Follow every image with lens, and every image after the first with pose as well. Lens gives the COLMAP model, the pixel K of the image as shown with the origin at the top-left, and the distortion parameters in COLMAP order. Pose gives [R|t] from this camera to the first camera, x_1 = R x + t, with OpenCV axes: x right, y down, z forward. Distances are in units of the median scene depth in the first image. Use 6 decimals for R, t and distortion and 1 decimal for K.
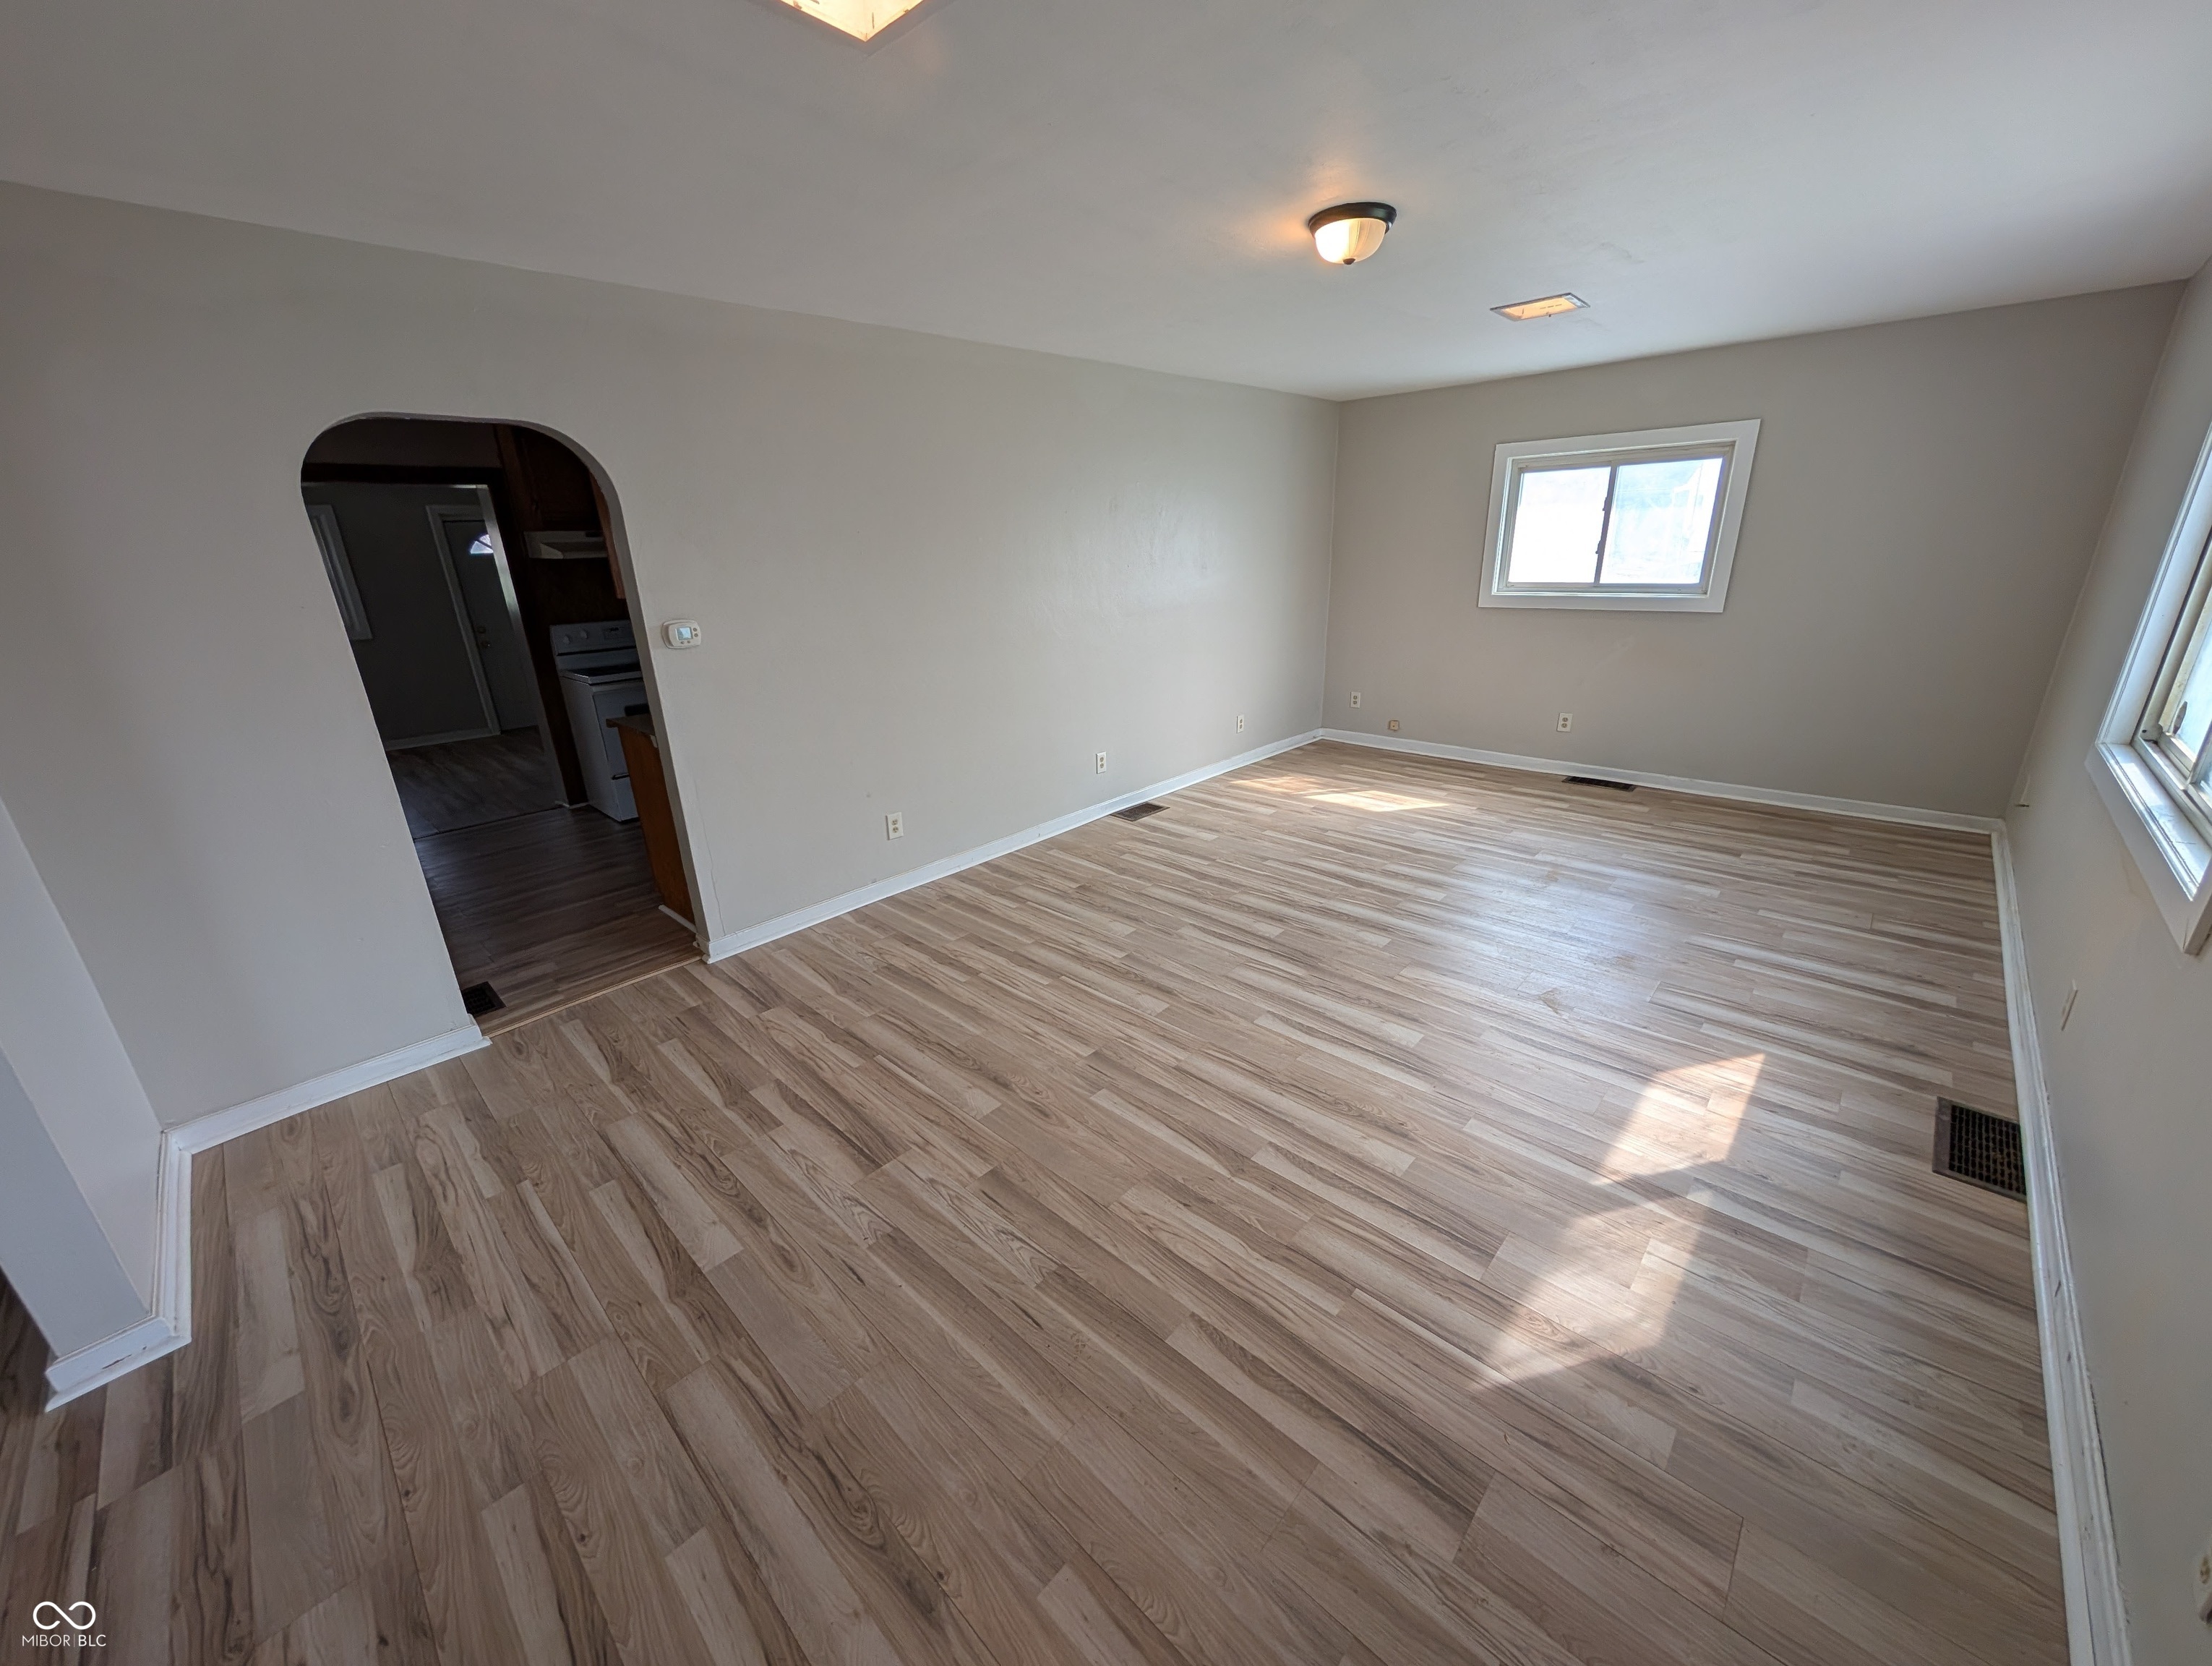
lens RADIAL K [[837.5, 0, 1103.5], [0, 837.5, 834.0], [0, 0, 1]] dist [0.000190, 0.000218]
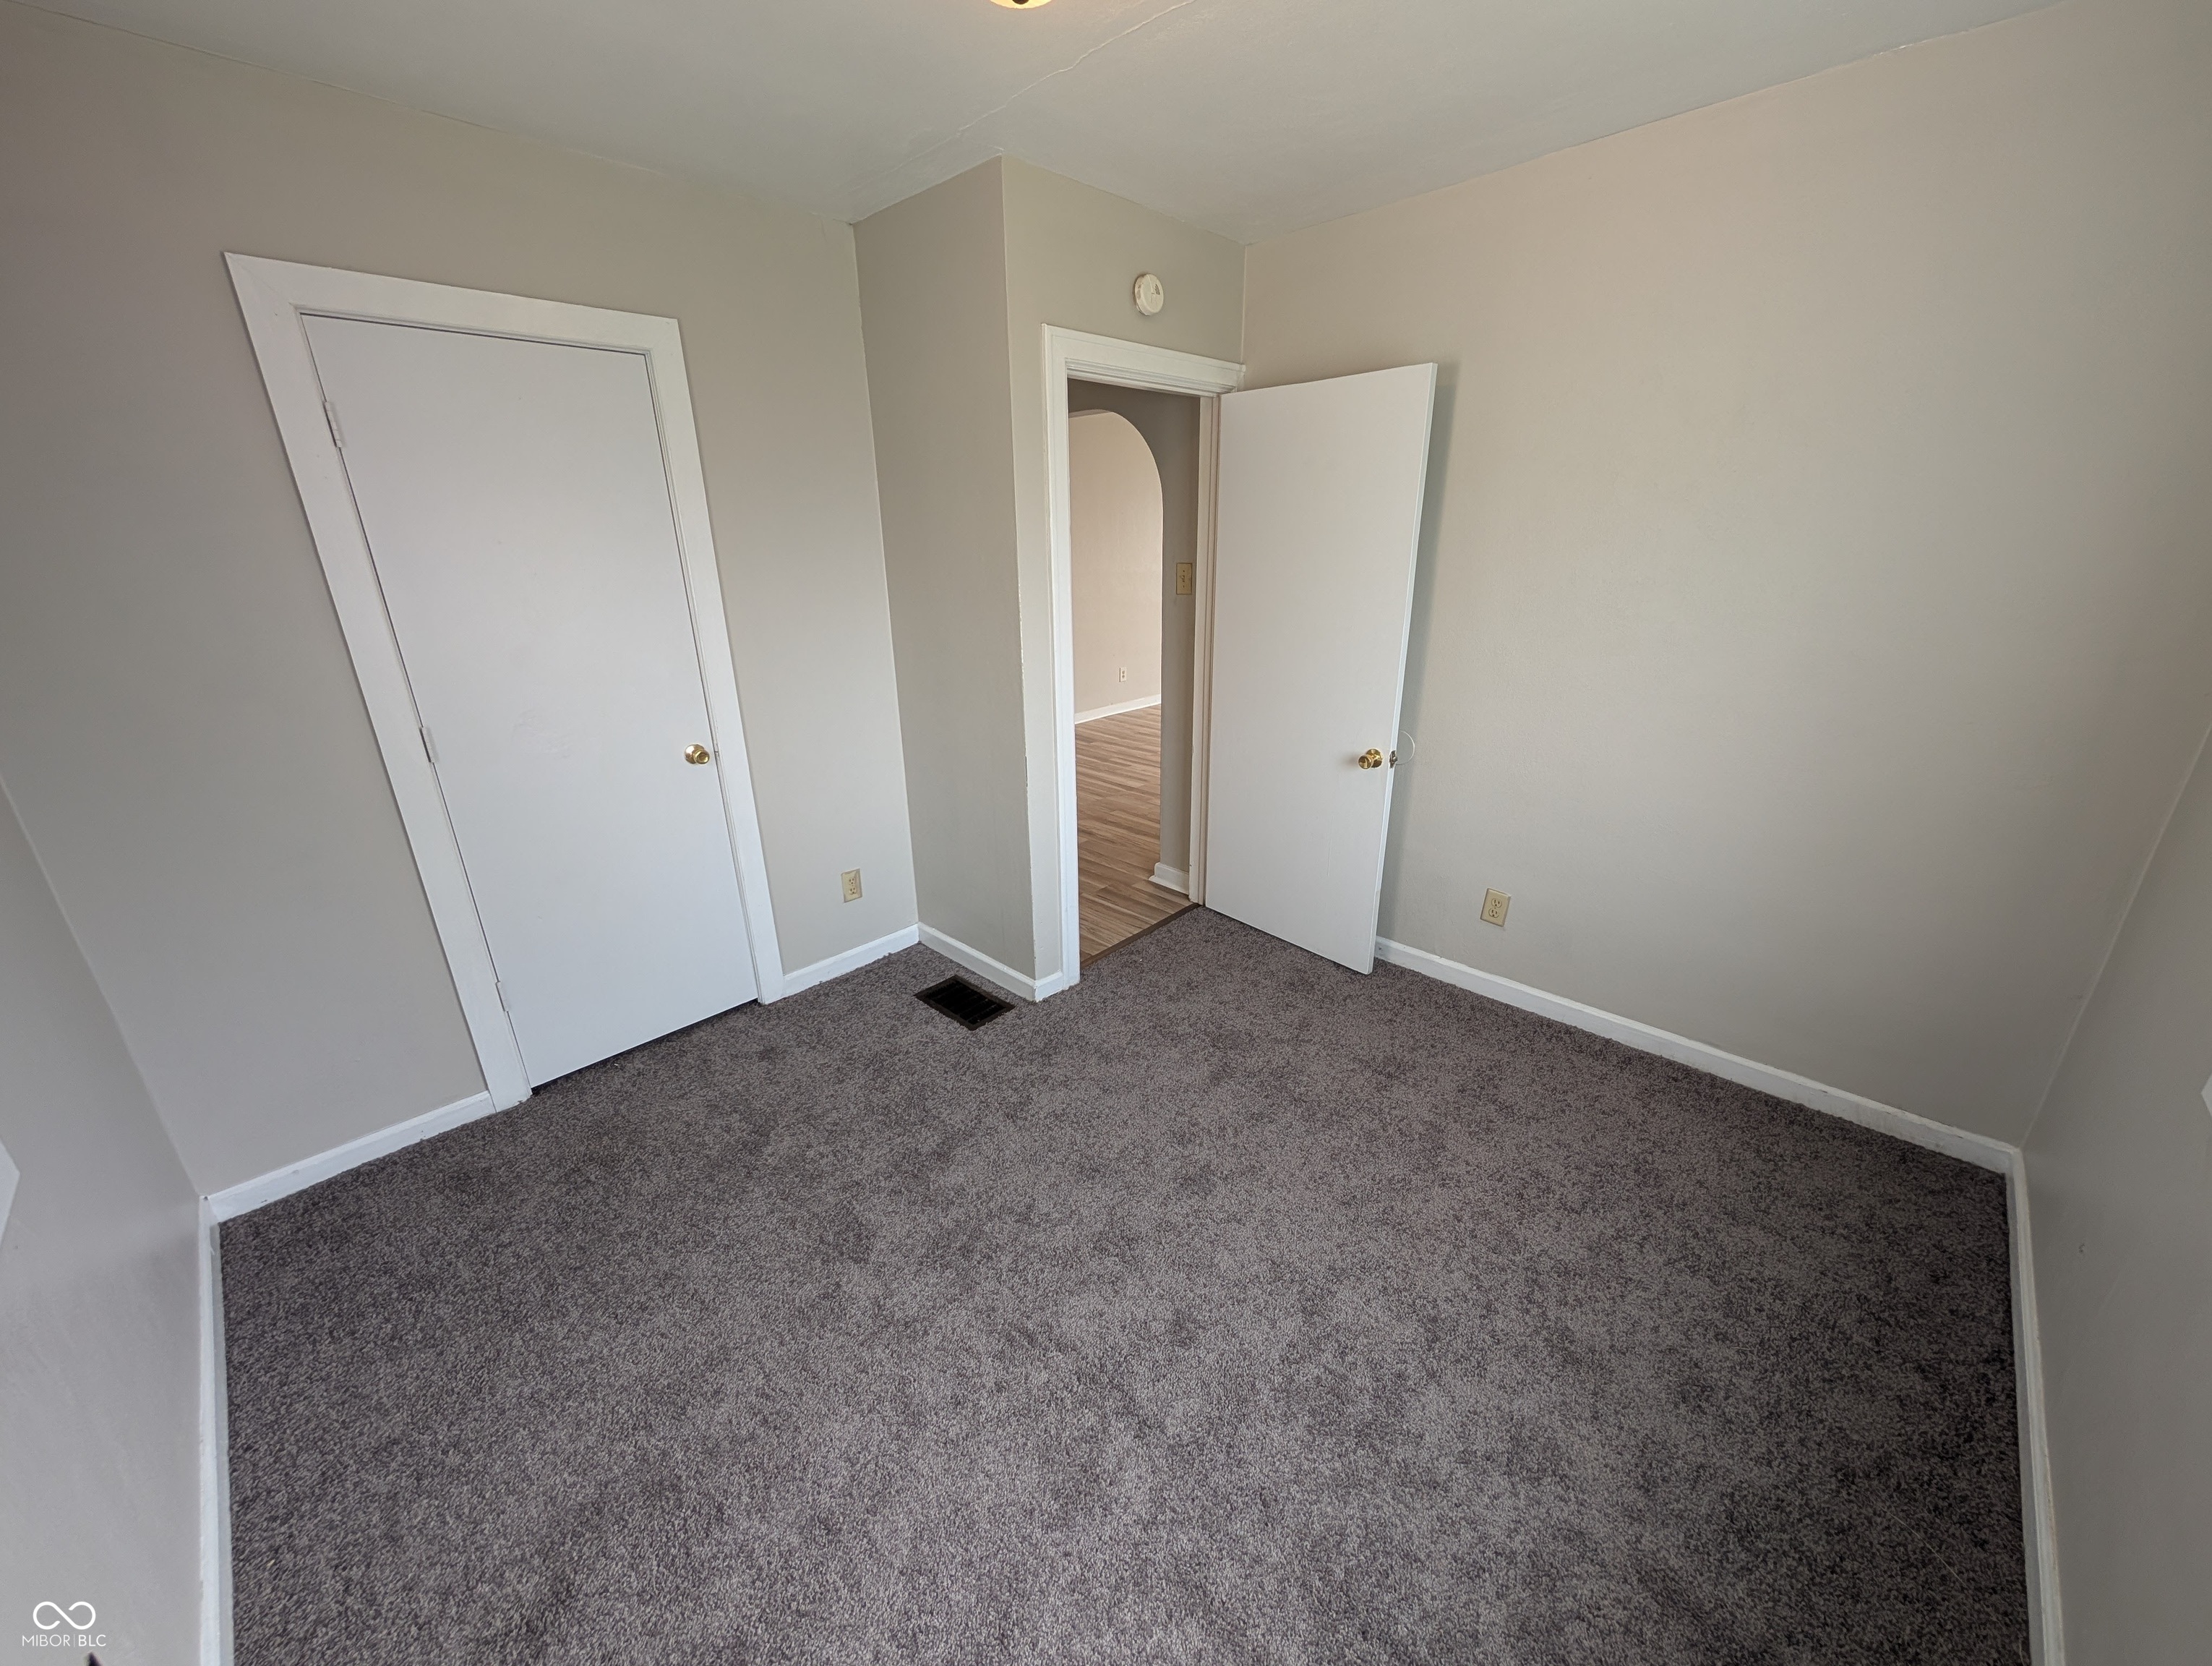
lens RADIAL K [[837.5, 0, 1103.5], [0, 837.5, 834.0], [0, 0, 1]] dist [0.000190, 0.000218]
pose [[0.999846, 0.014021, -0.010593, -0.333336], [-0.013812, 0.999714, 0.019532, 0.378885], [0.010864, -0.019383, 0.999753, -1.044992]]
